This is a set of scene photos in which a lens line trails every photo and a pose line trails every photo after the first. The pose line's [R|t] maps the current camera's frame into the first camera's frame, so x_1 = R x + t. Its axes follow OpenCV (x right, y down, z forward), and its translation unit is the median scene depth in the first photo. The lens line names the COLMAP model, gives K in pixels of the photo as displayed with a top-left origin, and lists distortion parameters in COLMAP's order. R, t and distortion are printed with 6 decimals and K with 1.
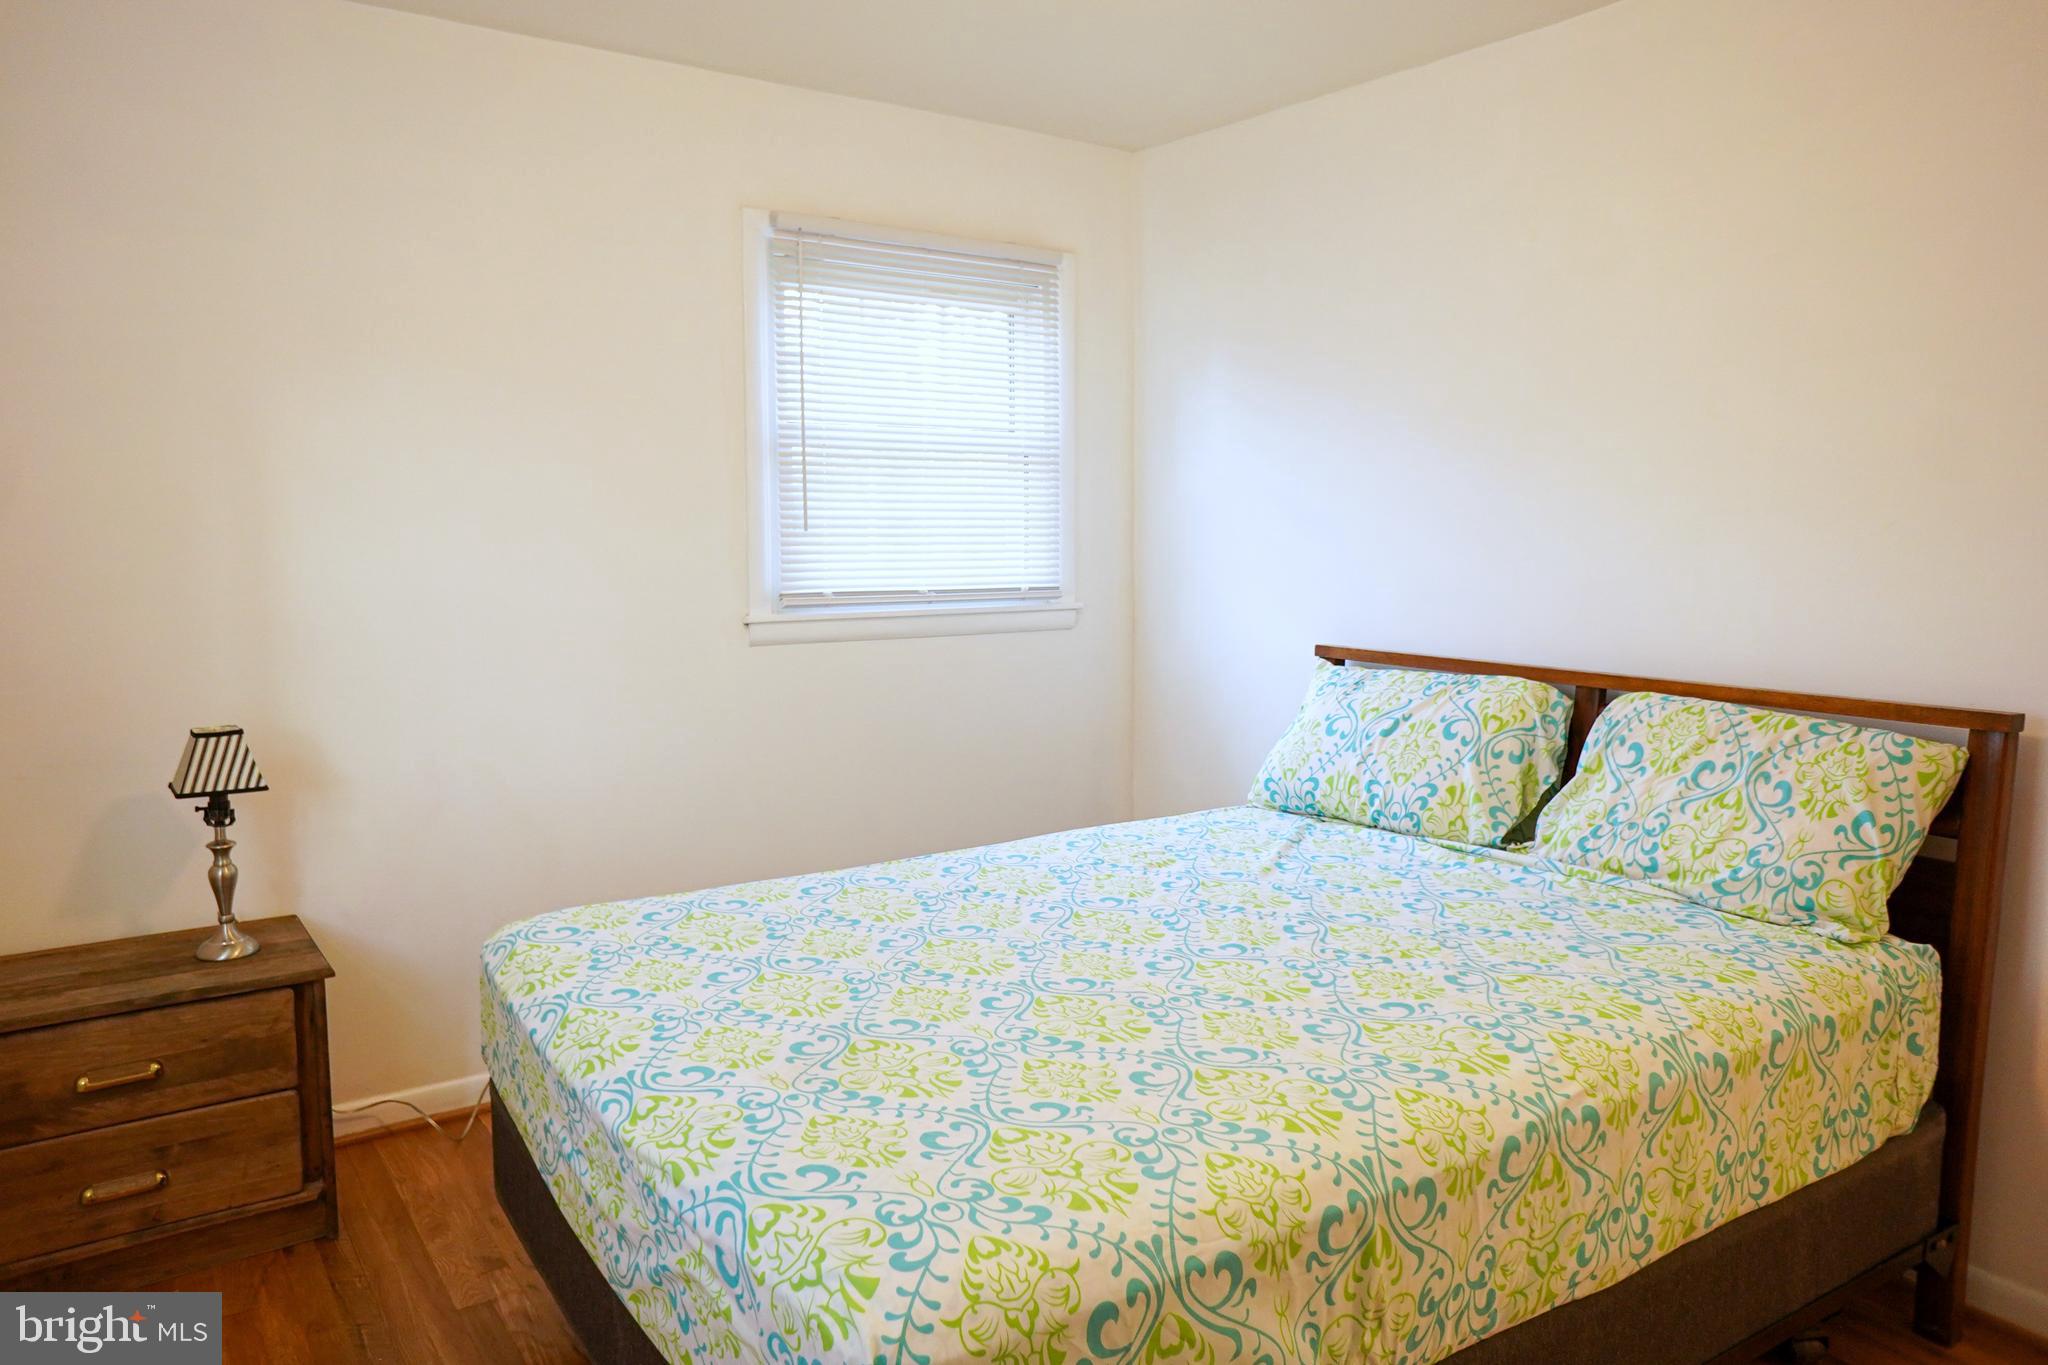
lens RADIAL K [[1385.5, 0, 1007.8], [0, 1385.5, 677.1], [0, 0, 1]] dist [-0.066484, 0.075662]
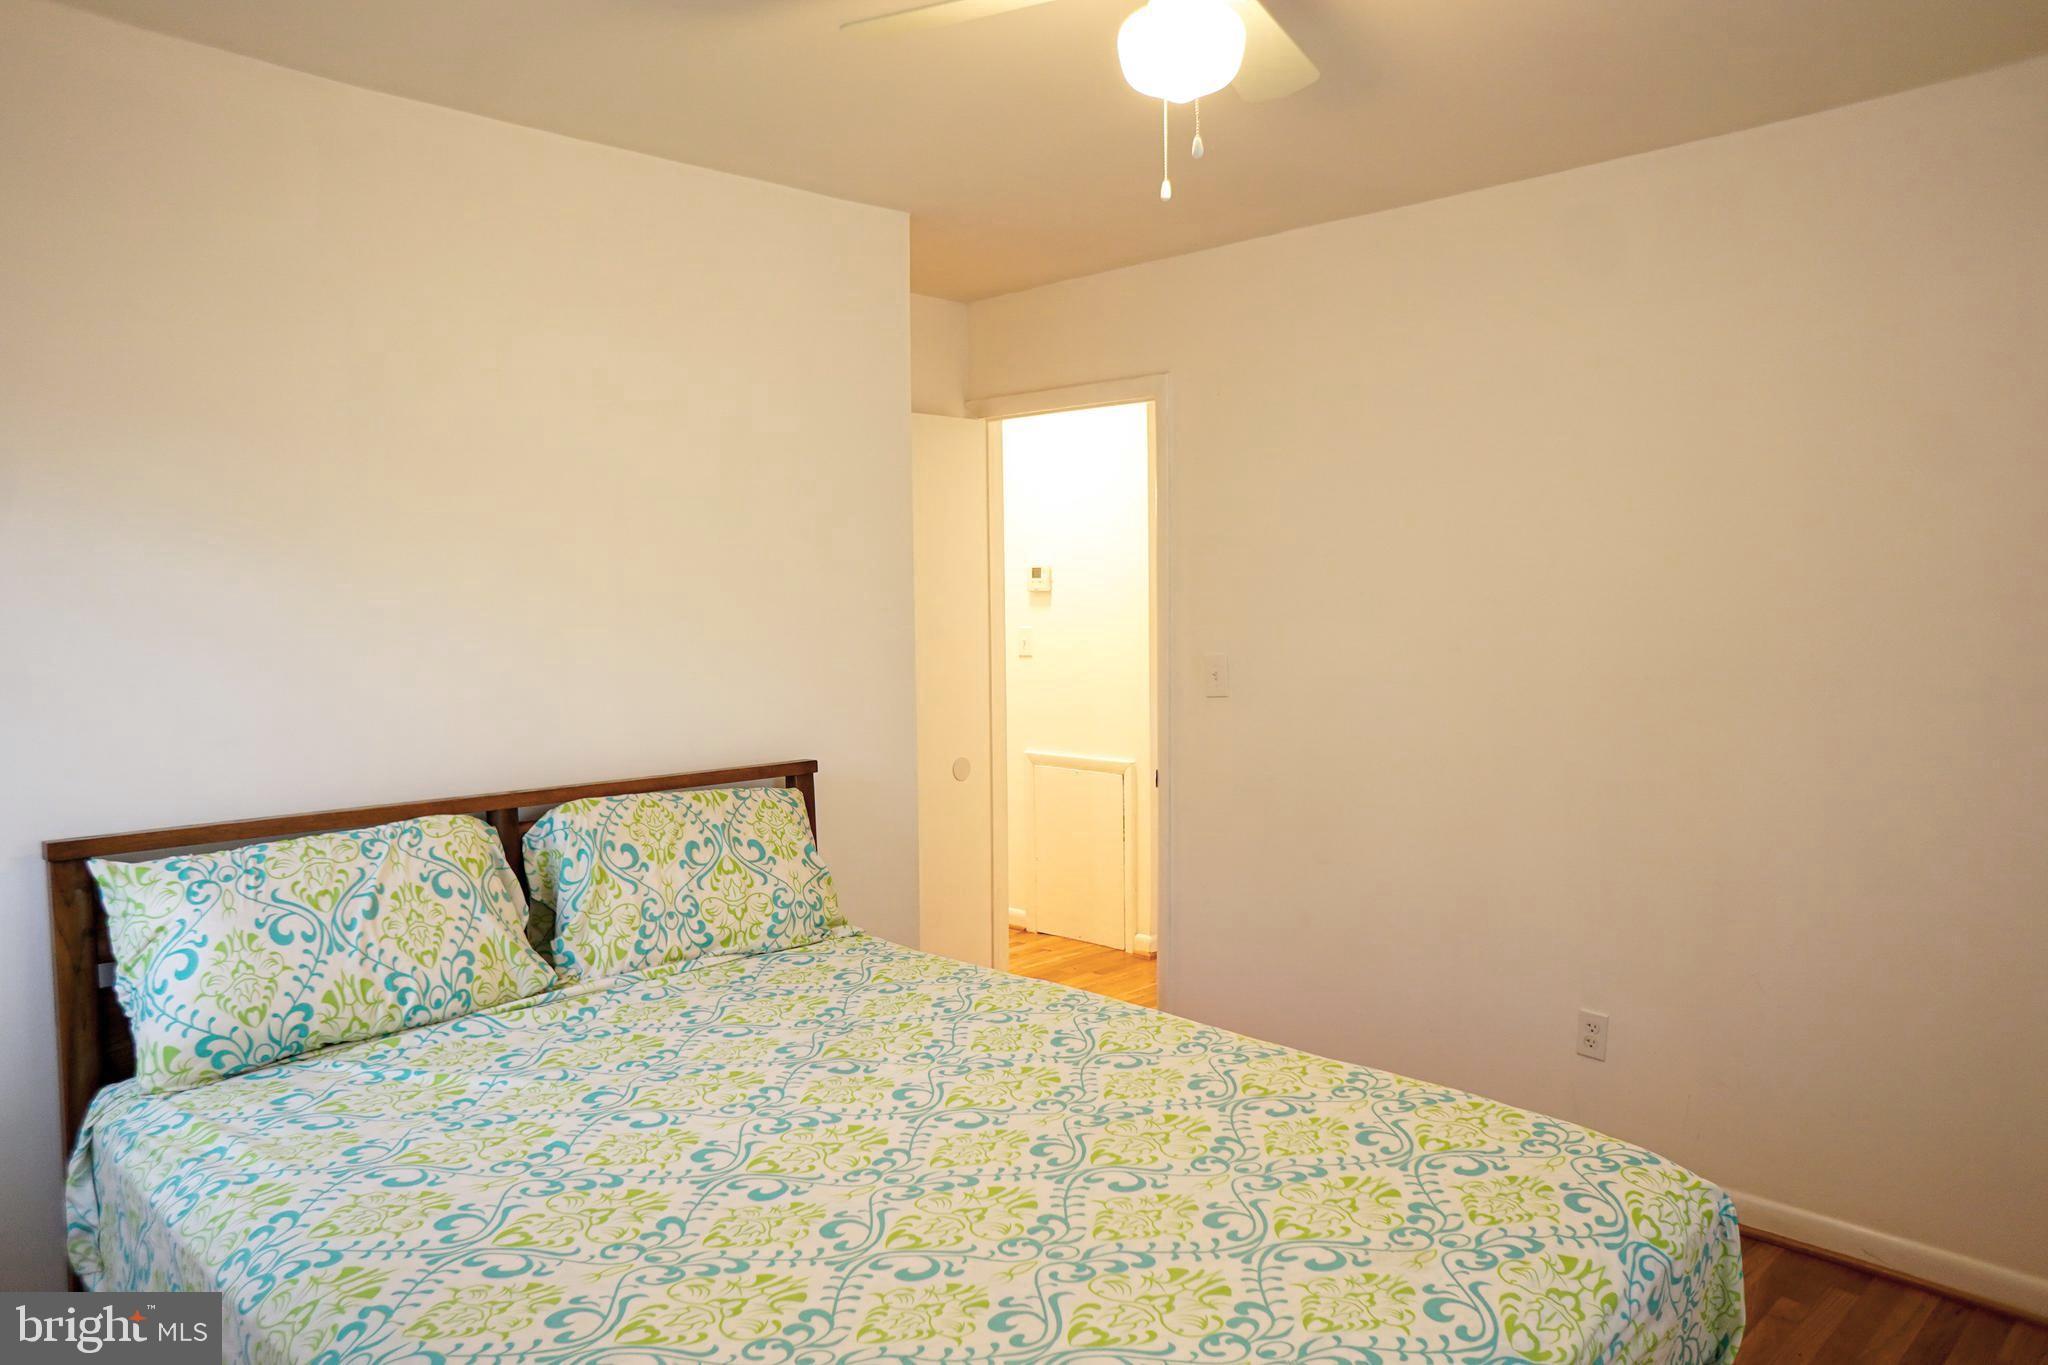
lens RADIAL K [[1385.5, 0, 1007.8], [0, 1385.5, 677.1], [0, 0, 1]] dist [-0.066484, 0.075662]
pose [[-0.172238, -0.058752, 0.983302, -0.695148], [0.120806, 0.989425, 0.080279, -0.141958], [-0.977620, 0.132616, -0.163319, 0.945780]]
